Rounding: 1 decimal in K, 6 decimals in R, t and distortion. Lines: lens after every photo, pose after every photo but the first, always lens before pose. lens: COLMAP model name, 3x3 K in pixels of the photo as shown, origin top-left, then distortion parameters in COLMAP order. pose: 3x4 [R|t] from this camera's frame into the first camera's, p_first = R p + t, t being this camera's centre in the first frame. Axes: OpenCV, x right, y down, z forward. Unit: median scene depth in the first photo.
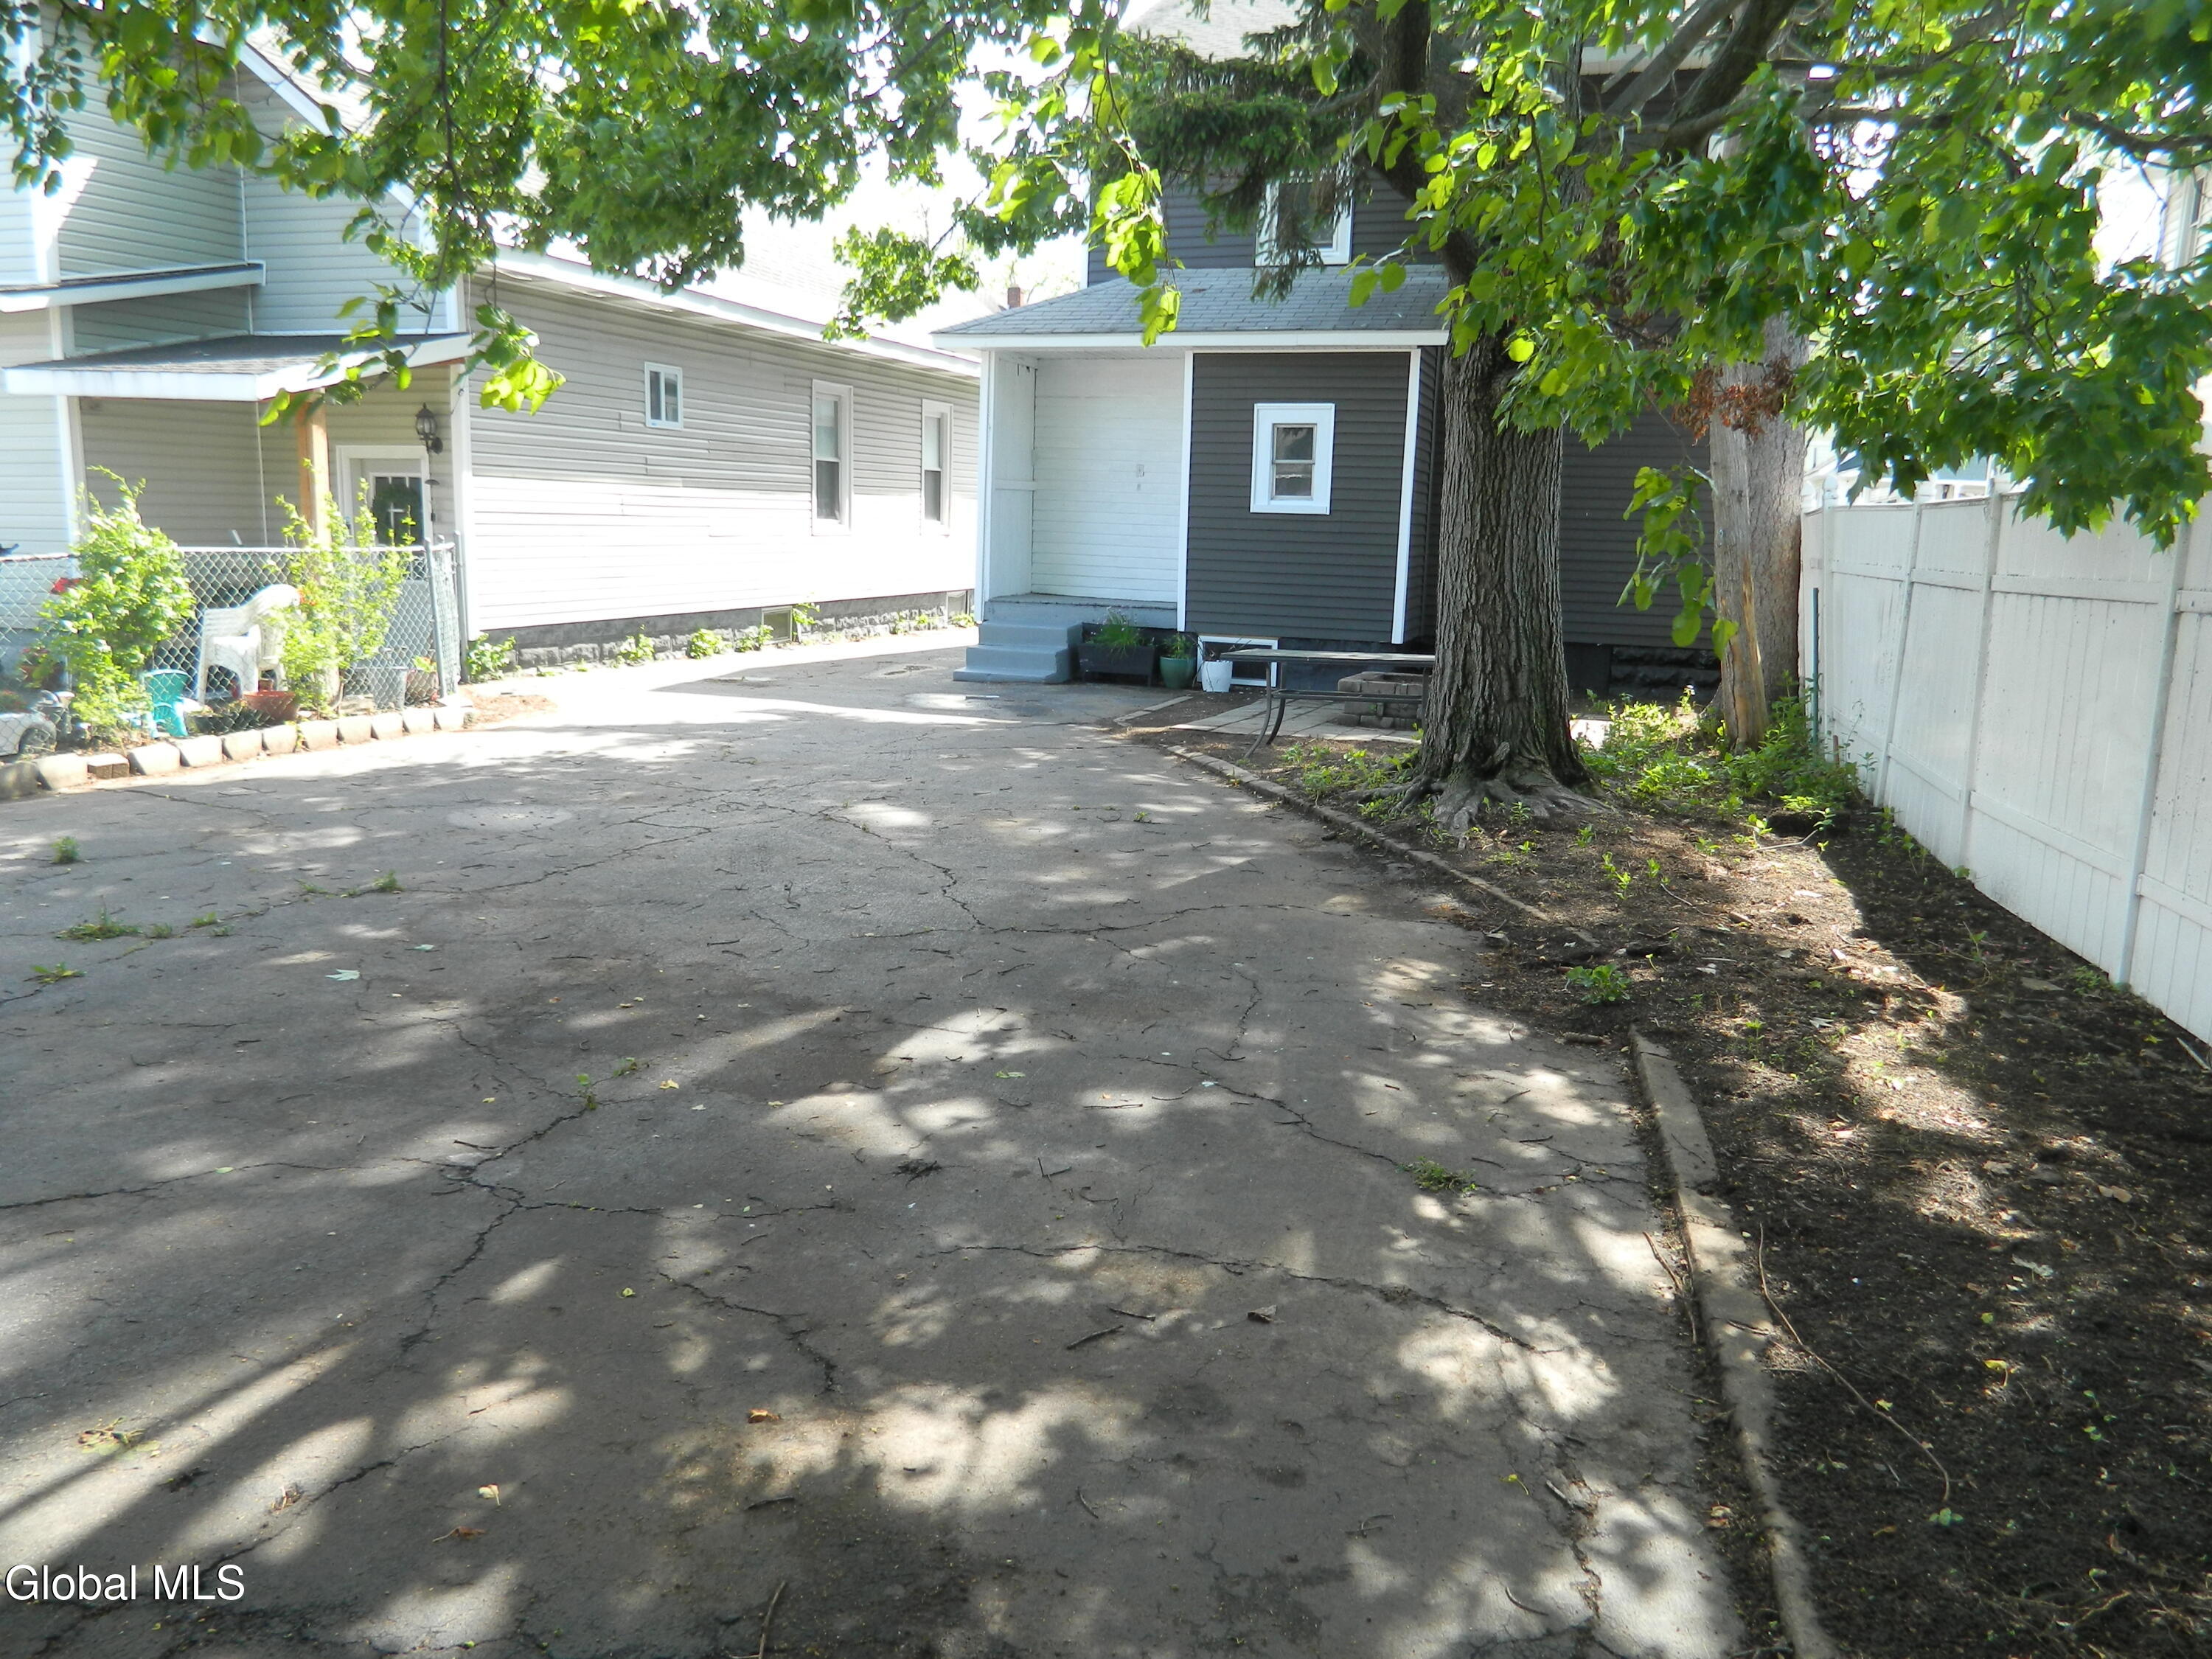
lens RADIAL K [[1636.8, 0, 1106.7], [0, 1636.8, 832.0], [0, 0, 1]] dist [0.012794, -0.006127]
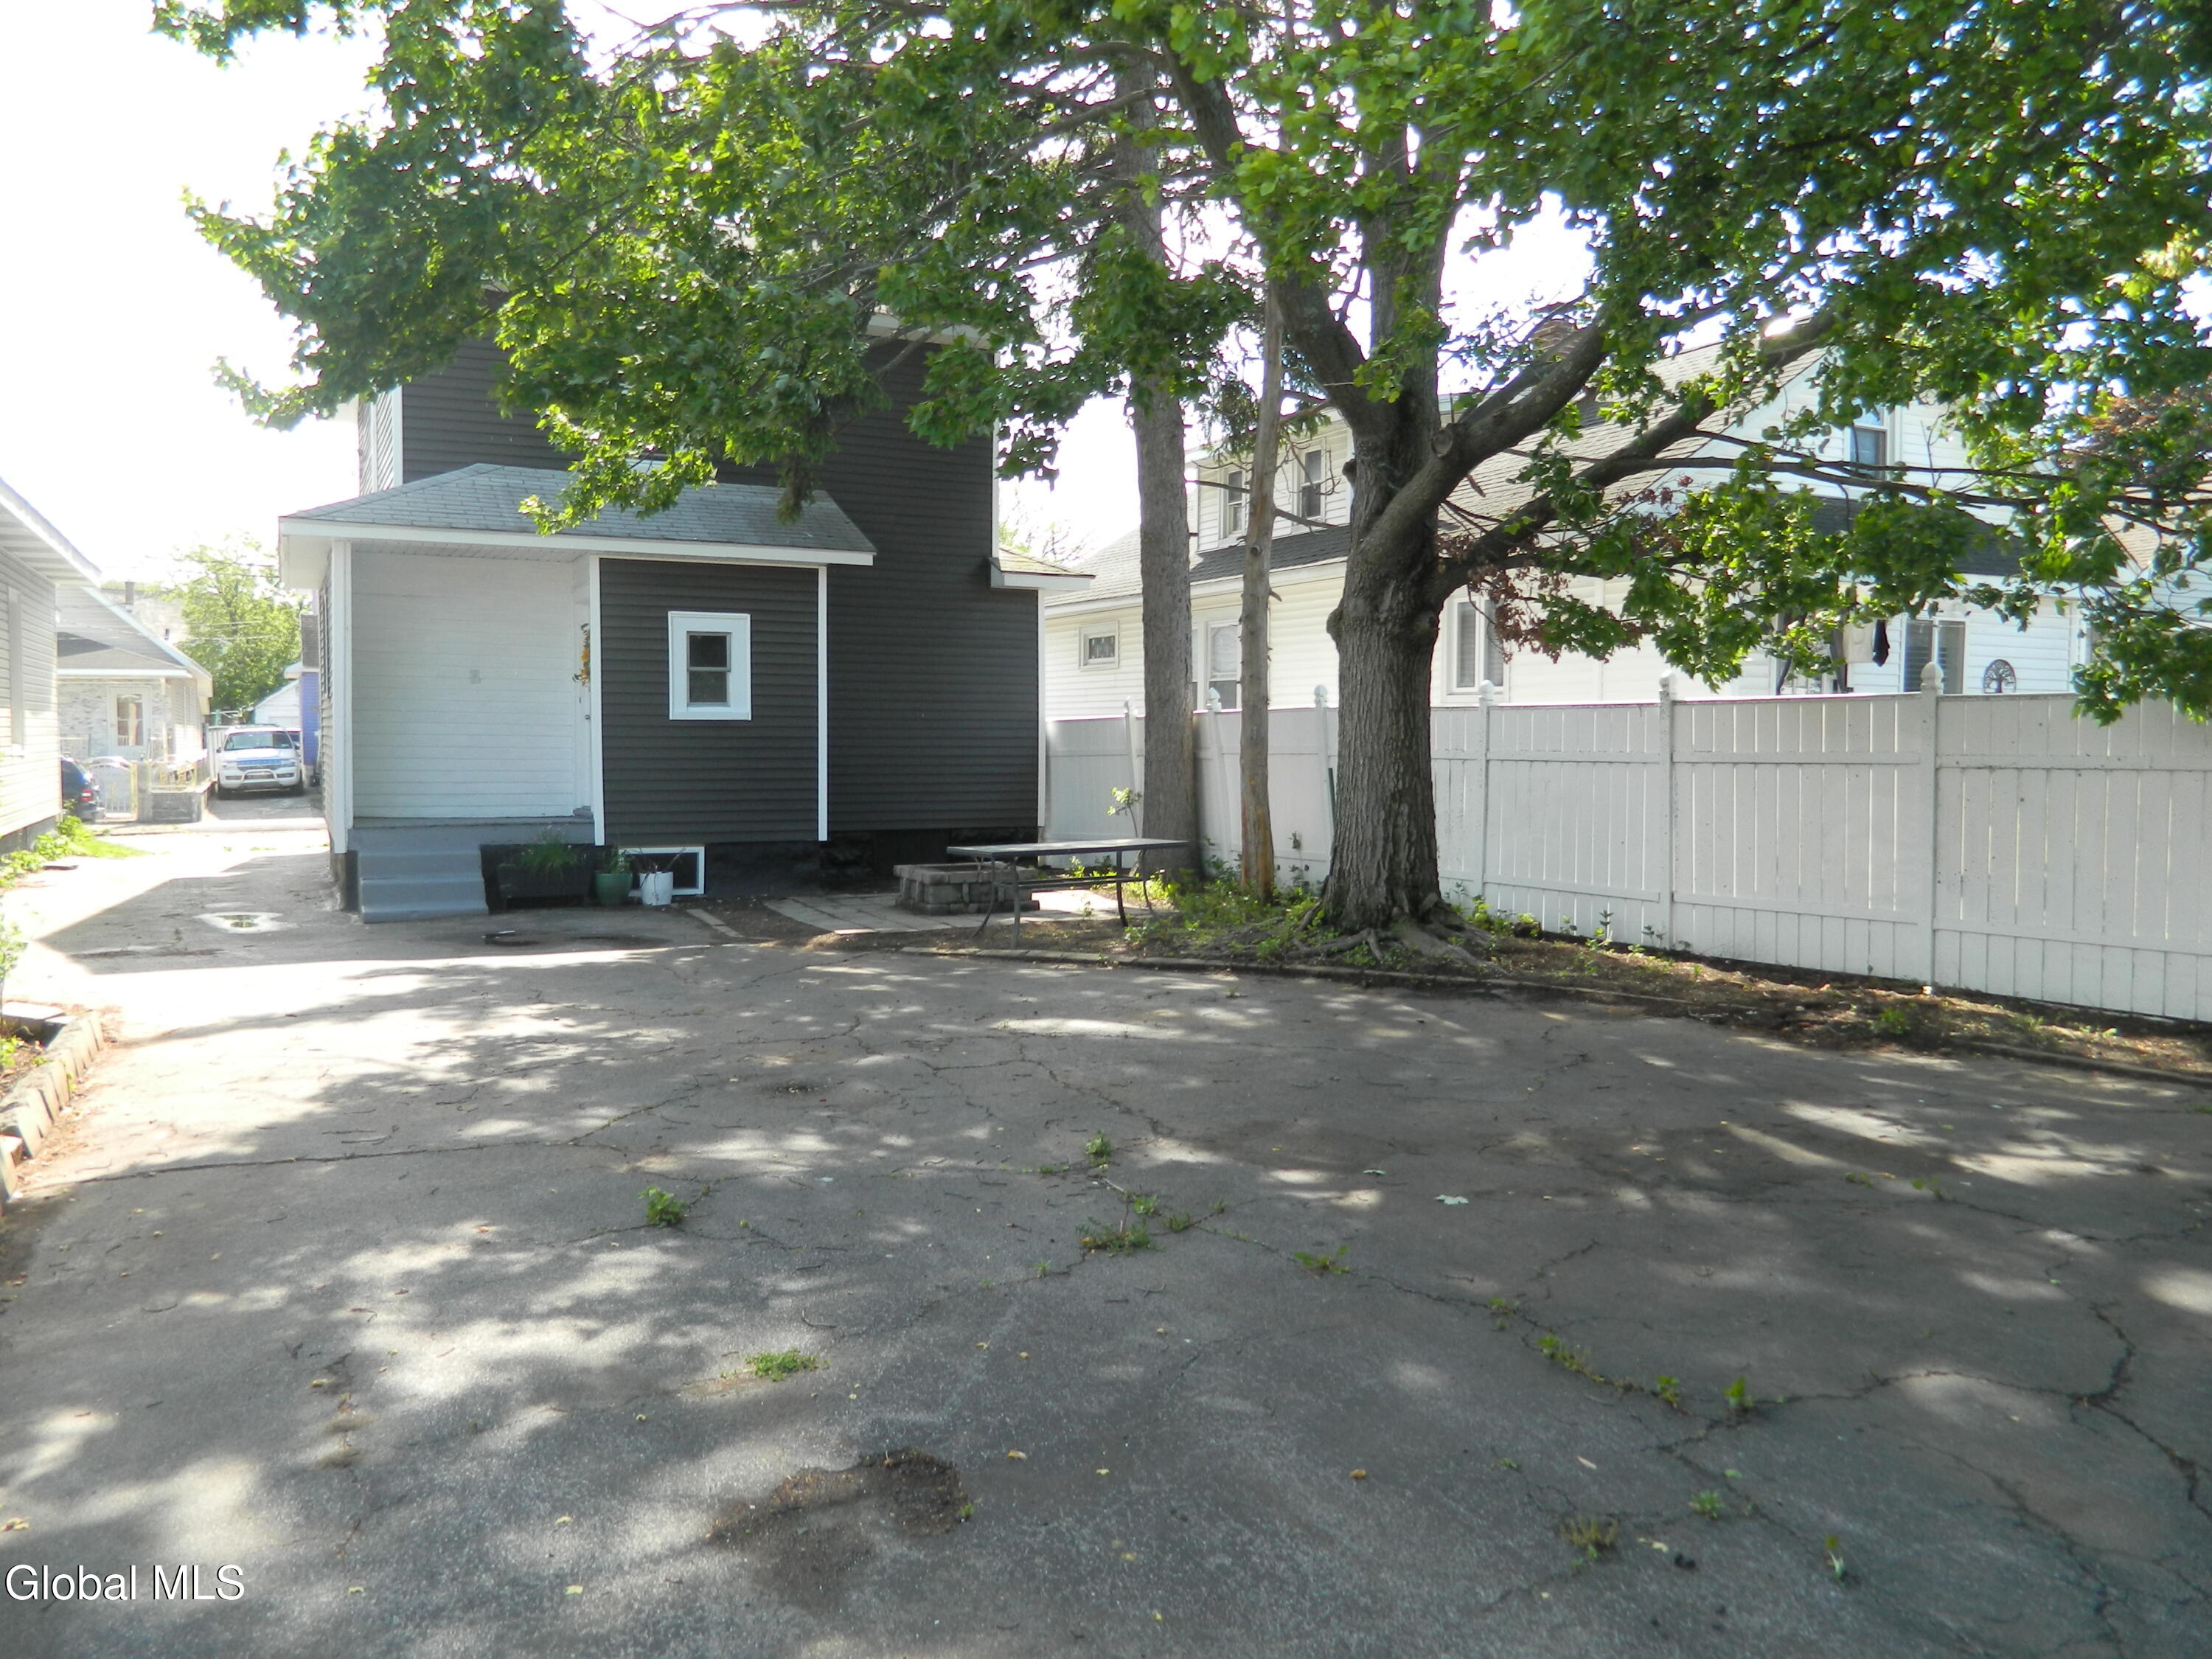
lens RADIAL K [[1636.8, 0, 1104.4], [0, 1636.8, 825.0], [0, 0, 1]] dist [0.012794, -0.006127]
pose [[0.693028, -0.066641, 0.717824, -0.444906], [0.152140, 0.986812, -0.055271, -0.039653], [-0.704675, 0.147514, 0.694027, 0.147138]]
